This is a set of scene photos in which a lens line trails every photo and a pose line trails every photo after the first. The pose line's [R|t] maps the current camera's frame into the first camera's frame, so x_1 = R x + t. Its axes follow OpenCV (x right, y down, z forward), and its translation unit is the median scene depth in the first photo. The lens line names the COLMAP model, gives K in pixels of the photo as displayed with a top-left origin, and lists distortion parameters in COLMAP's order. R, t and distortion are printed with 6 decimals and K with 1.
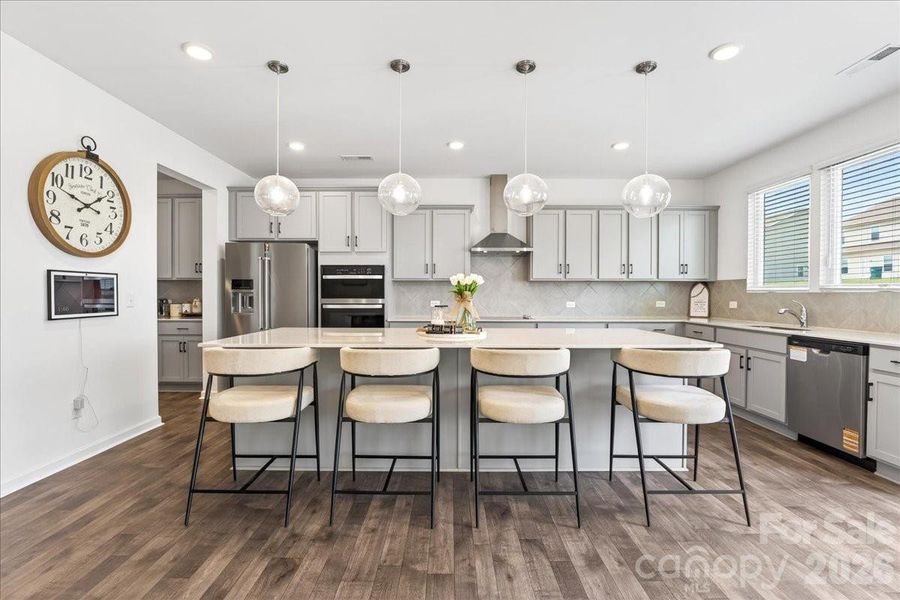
lens RADIAL K [[392.8, 0, 451.6], [0, 392.8, 302.3], [0, 0, 1]] dist [-0.023668, 0.000279]
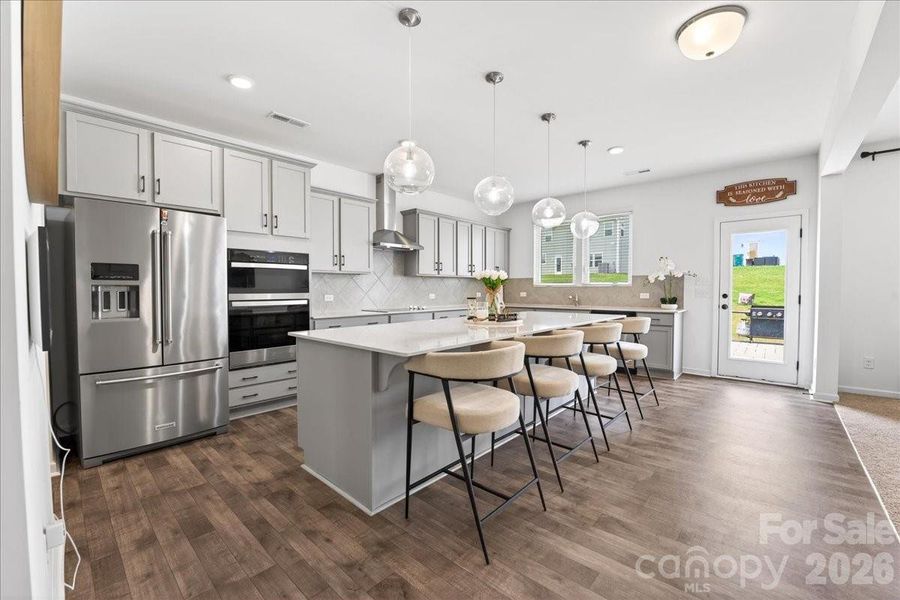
lens RADIAL K [[369.3, 0, 450.6], [0, 369.3, 298.0], [0, 0, 1]] dist [-0.032686, 0.000571]
pose [[0.668461, -0.020617, 0.743461, -0.578462], [0.013654, 0.999787, 0.015449, -0.006306], [-0.743622, -0.000176, 0.668601, 0.234714]]
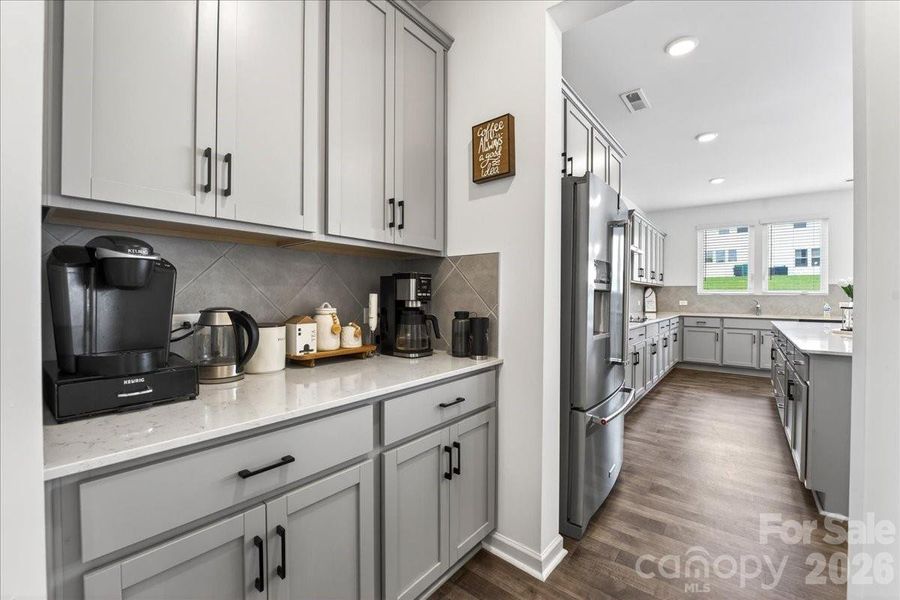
lens RADIAL K [[358.4, 0, 456.1], [0, 358.4, 296.8], [0, 0, 1]] dist [-0.021338, -0.000346]
pose [[0.632107, -0.000270, 0.774881, -0.927707], [0.009210, 0.999932, -0.007165, -0.015319], [-0.774827, 0.011666, 0.632066, 0.827944]]
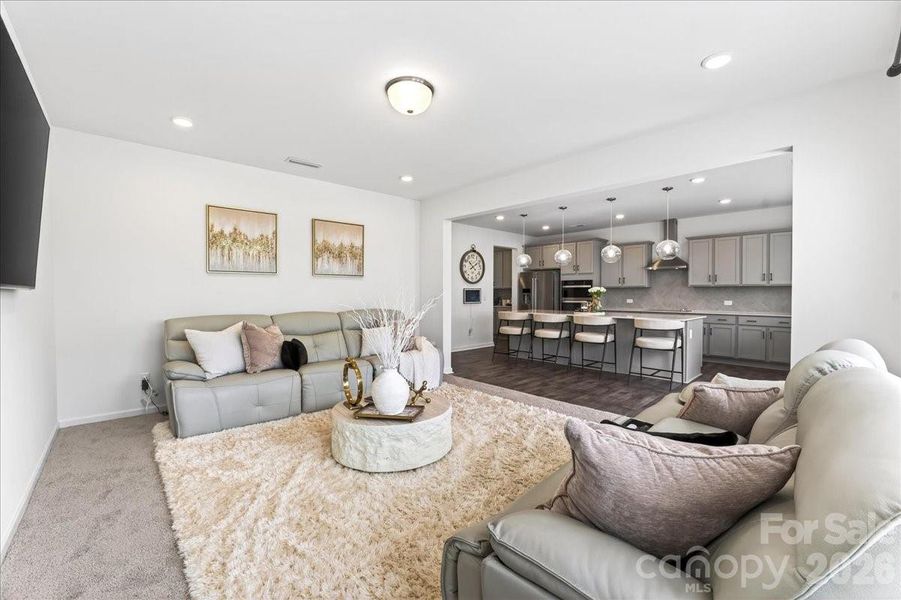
lens RADIAL K [[369.7, 0, 452.0], [0, 369.7, 300.4], [0, 0, 1]] dist [-0.032686, 0.000571]
pose [[0.677368, 0.011893, -0.735548, 0.678905], [-0.011682, 0.999917, 0.005410, 0.001286], [0.735552, 0.004928, 0.677451, -0.685201]]
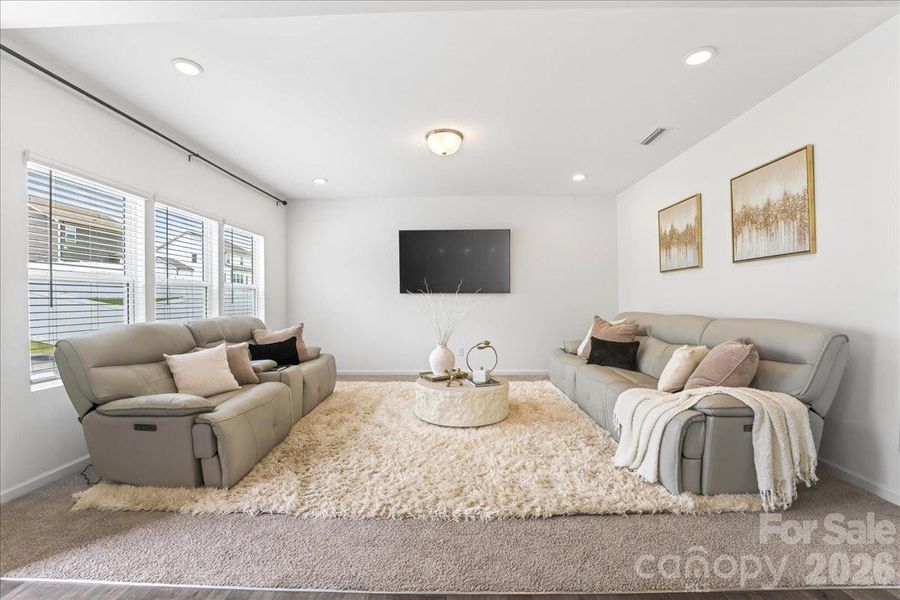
lens RADIAL K [[369.3, 0, 454.5], [0, 369.3, 297.8], [0, 0, 1]] dist [-0.032686, 0.000571]
pose [[-0.999990, 0.003582, 0.002523, 0.170206], [0.003610, 0.999931, 0.011219, -0.003162], [-0.002483, 0.011228, -0.999934, 0.424045]]
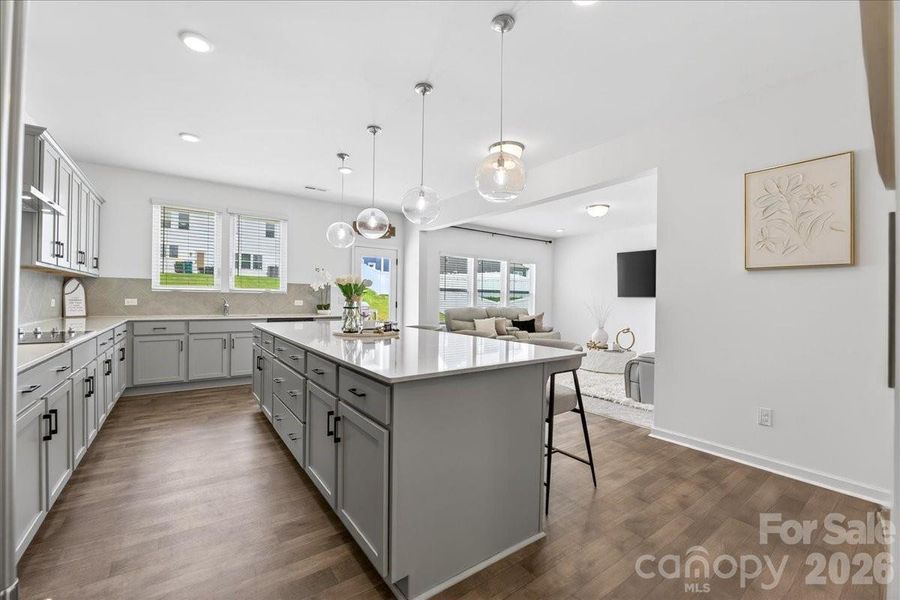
lens RADIAL K [[365.9, 0, 437.6], [0, 365.9, 301.4], [0, 0, 1]] dist [-0.020206, -0.000789]
pose [[-0.578365, -0.016193, 0.815618, -0.581816], [-0.001317, 0.999820, 0.018917, -0.015086], [-0.815777, 0.009867, -0.578282, 0.906054]]
